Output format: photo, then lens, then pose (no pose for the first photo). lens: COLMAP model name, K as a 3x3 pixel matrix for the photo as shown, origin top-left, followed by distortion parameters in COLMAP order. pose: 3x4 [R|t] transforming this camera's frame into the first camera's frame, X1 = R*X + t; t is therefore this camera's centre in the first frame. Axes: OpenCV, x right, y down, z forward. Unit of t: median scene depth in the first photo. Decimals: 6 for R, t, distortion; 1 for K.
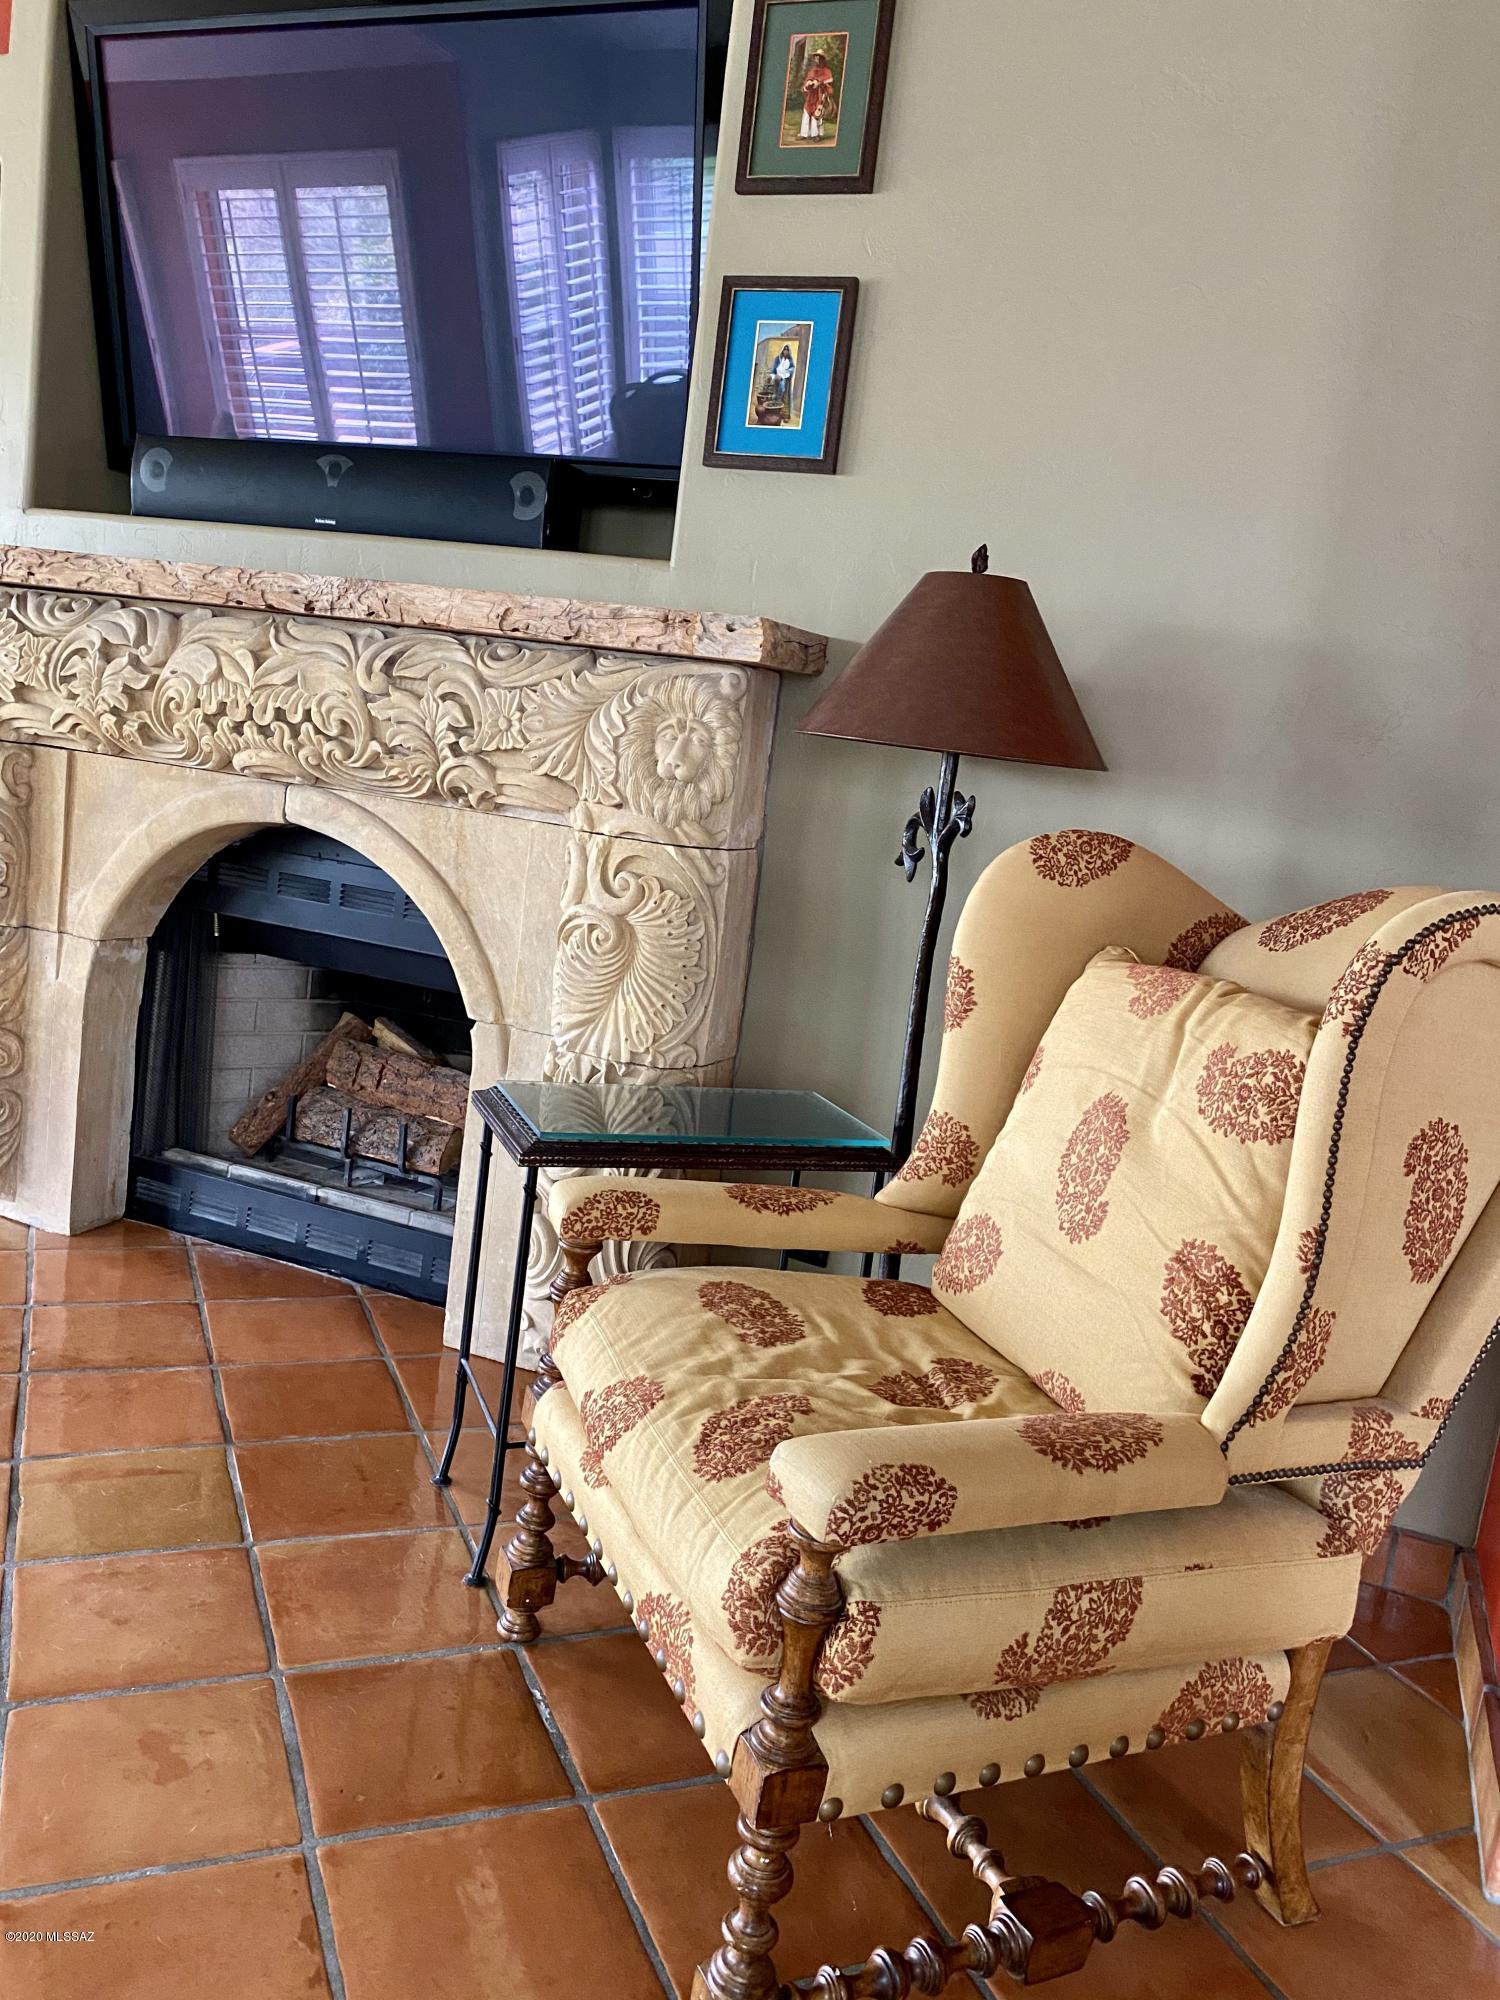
lens RADIAL K [[1519.8, 0, 750.0], [0, 1519.8, 1000.0], [0, 0, 1]] dist [0.082503, -0.189399]
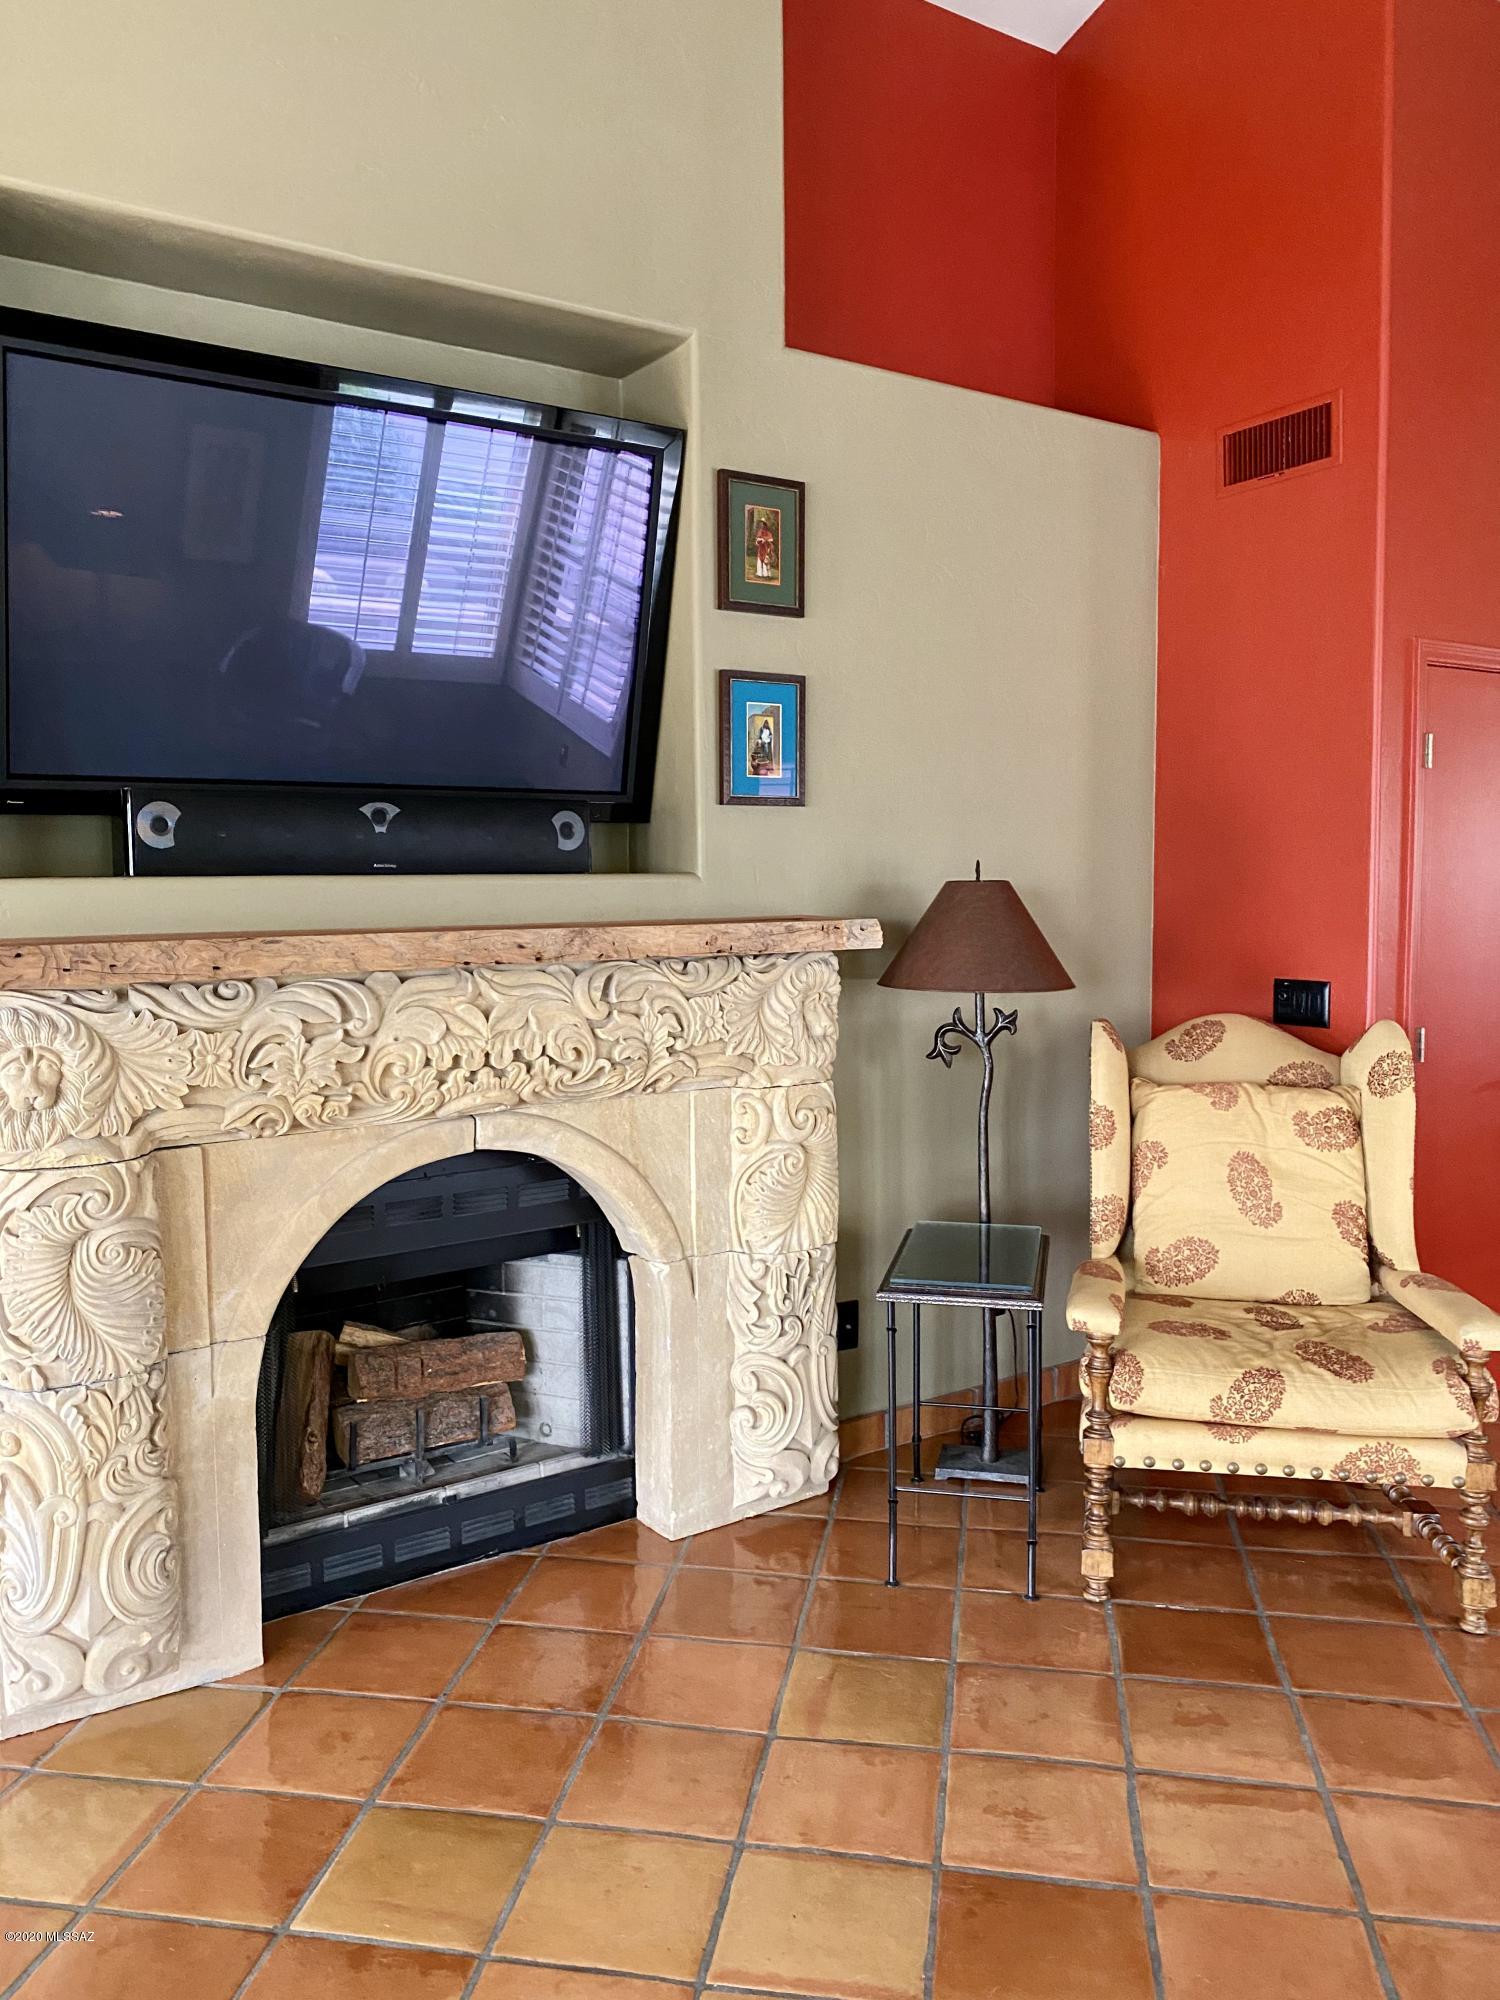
lens RADIAL K [[1526.3, 0, 741.0], [0, 1526.3, 973.2], [0, 0, 1]] dist [0.104314, -0.195951]
pose [[0.548898, -0.185297, 0.815092, -1.162565], [0.209771, 0.974451, 0.080261, -0.313685], [-0.809140, 0.126928, 0.573744, 0.237945]]
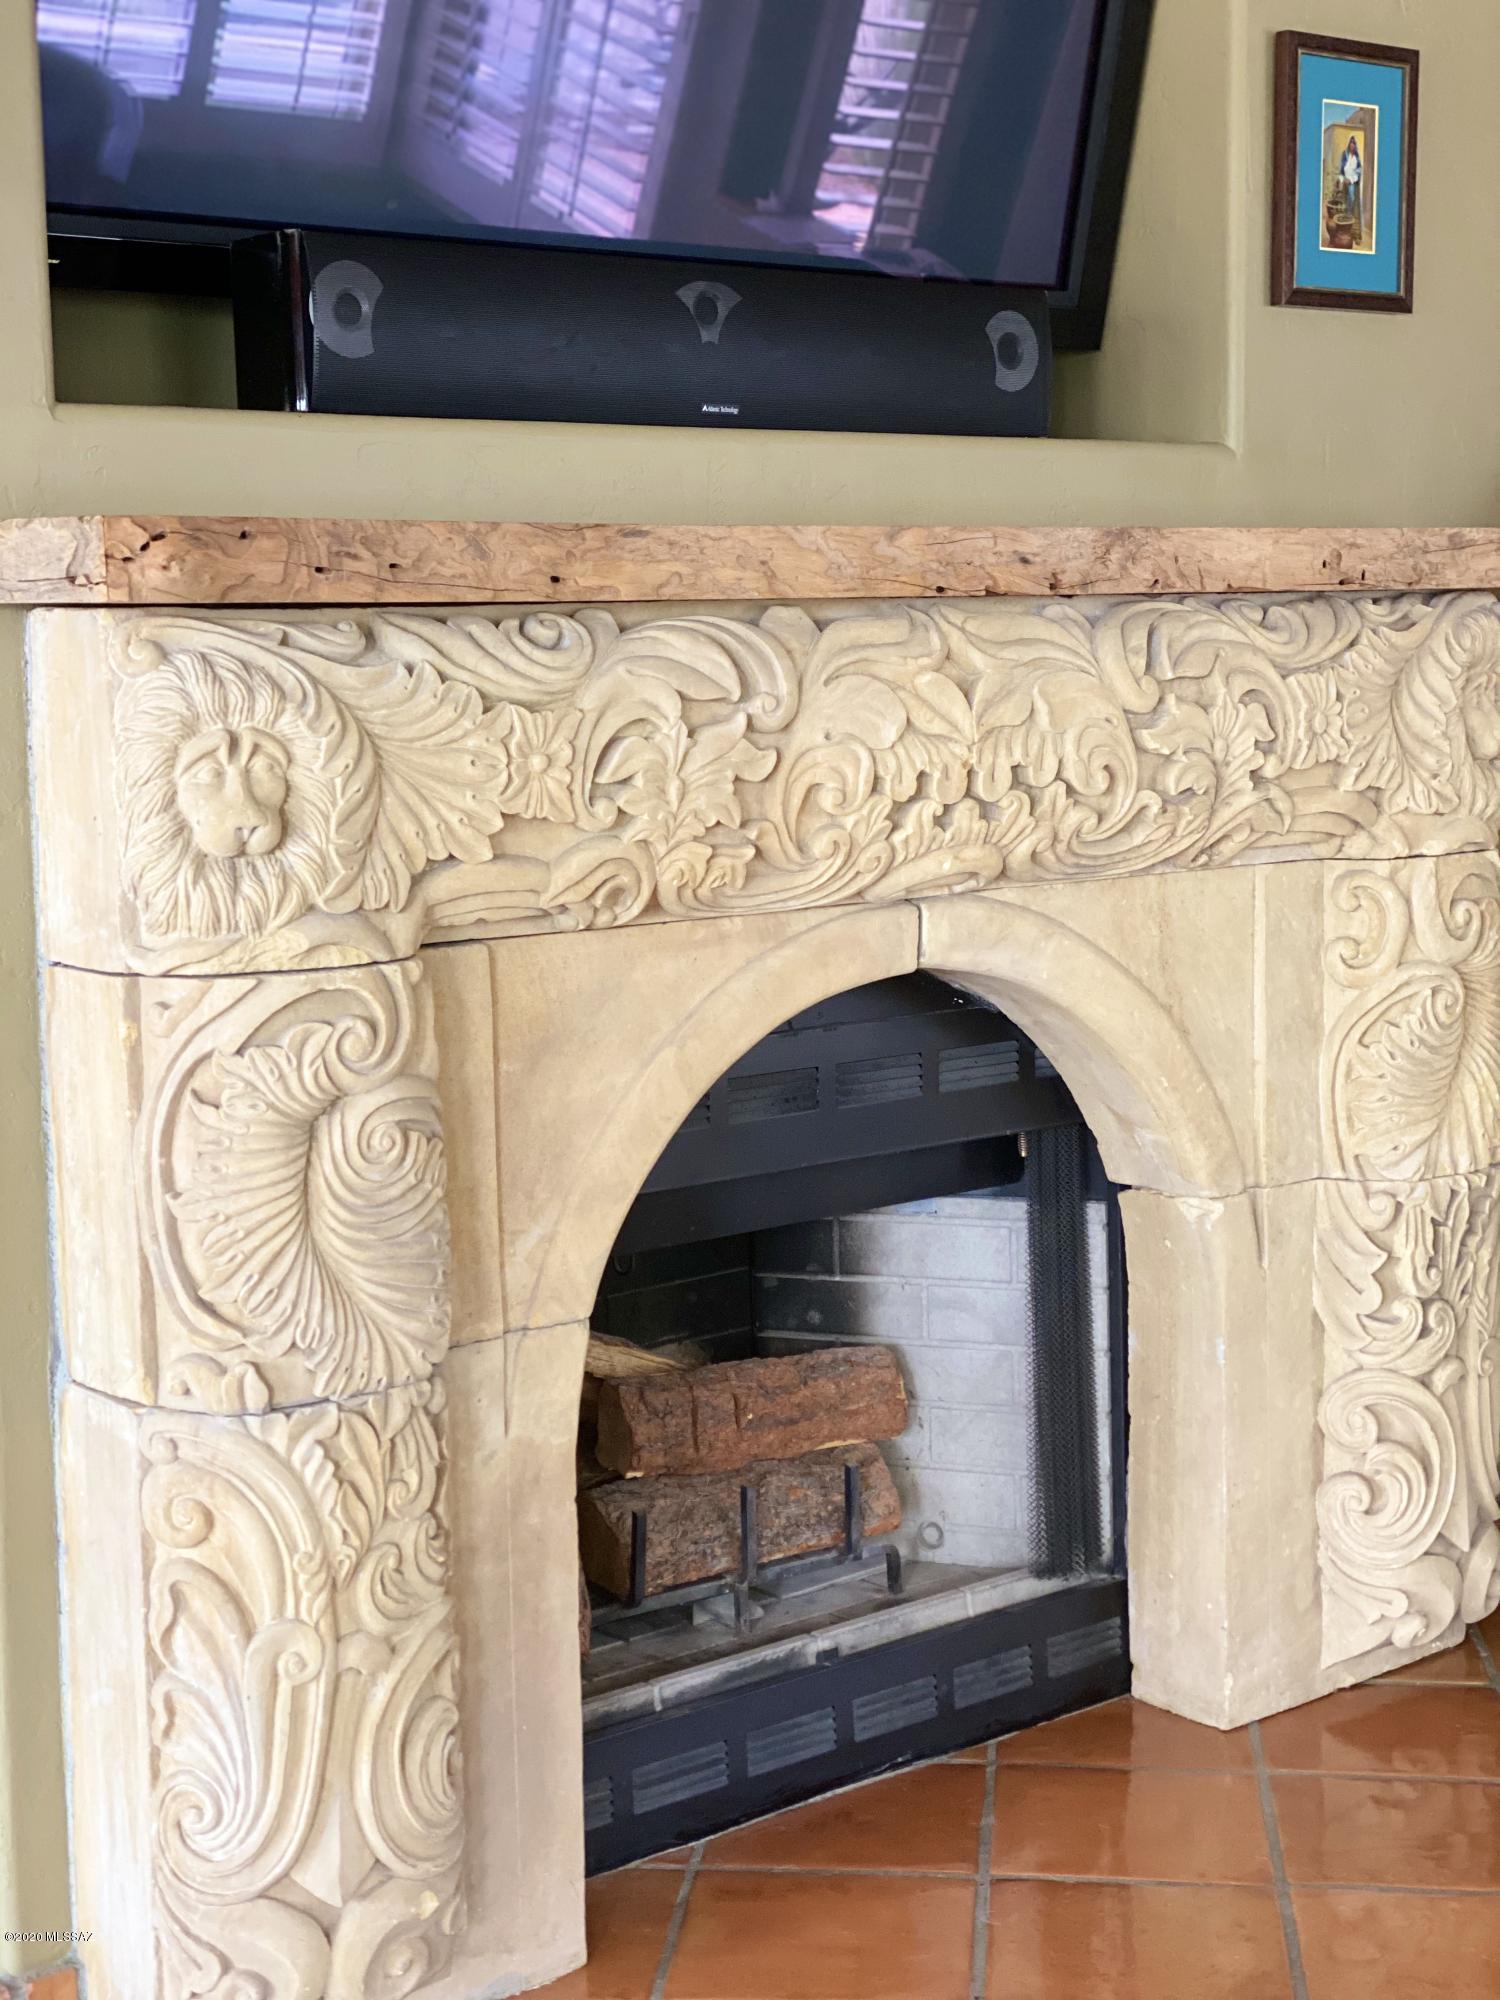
lens RADIAL K [[2962.9, 0, 758.5], [0, 2962.9, 961.3], [0, 0, 1]] dist [0.130581, -0.131085]
pose [[0.485448, -0.232529, 0.842776, -1.350612], [0.216400, 0.965943, 0.141864, -0.310601], [-0.847061, 0.113509, 0.519234, 0.547427]]
